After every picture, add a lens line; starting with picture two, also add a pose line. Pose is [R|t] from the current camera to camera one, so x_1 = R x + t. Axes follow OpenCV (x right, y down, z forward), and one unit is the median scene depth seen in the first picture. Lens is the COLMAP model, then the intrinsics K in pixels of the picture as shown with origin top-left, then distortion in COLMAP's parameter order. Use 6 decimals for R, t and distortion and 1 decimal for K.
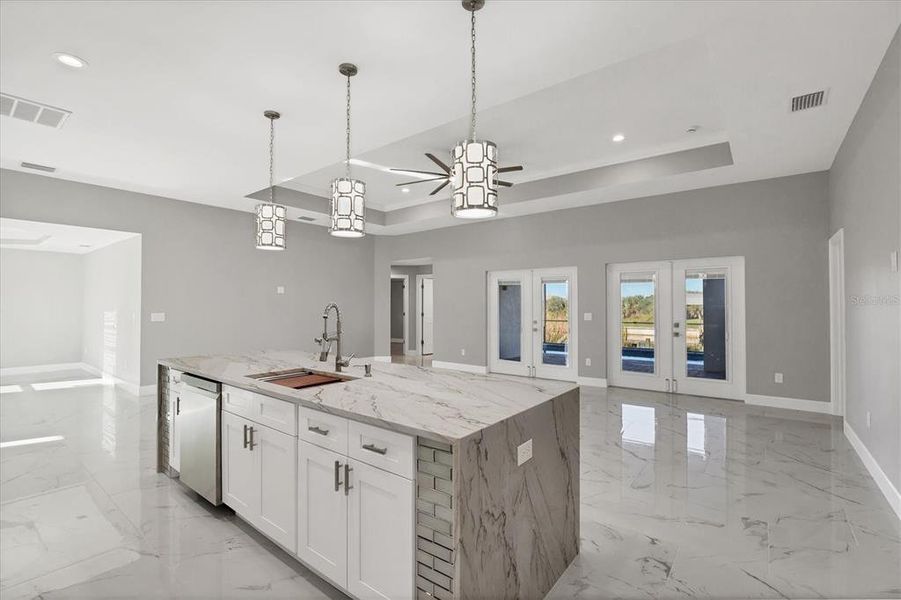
lens RADIAL K [[404.2, 0, 448.6], [0, 404.2, 298.0], [0, 0, 1]] dist [-0.015948, -0.000067]
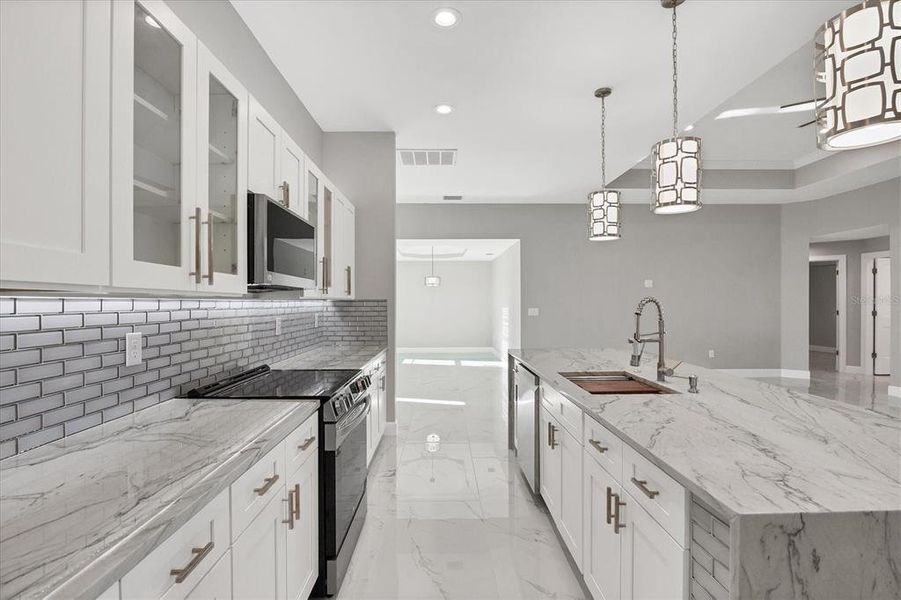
lens RADIAL K [[429.1, 0, 449.3], [0, 429.1, 304.5], [0, 0, 1]] dist [-0.011735, -0.000123]
pose [[0.633283, -0.000215, -0.773920, 0.120012], [0.020222, 0.999663, 0.016269, 0.005647], [0.773656, -0.025954, 0.633074, 0.126417]]
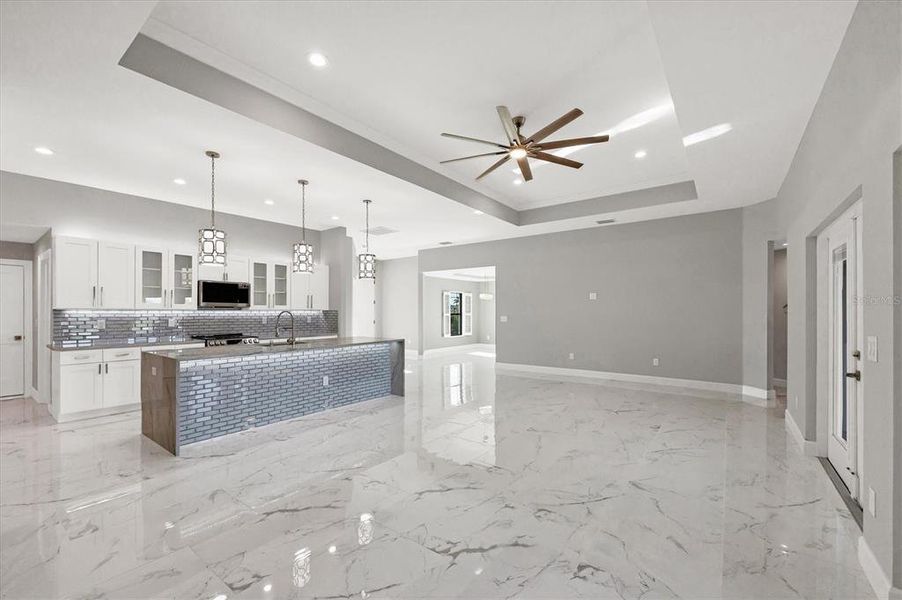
lens RADIAL K [[366.5, 0, 448.2], [0, 366.5, 312.5], [0, 0, 1]] dist [-0.000813, -0.000039]
pose [[0.010713, 0.001690, -0.999941, 1.473253], [0.019445, 0.999809, 0.001898, 0.035665], [0.999754, -0.019464, 0.010678, 1.698454]]
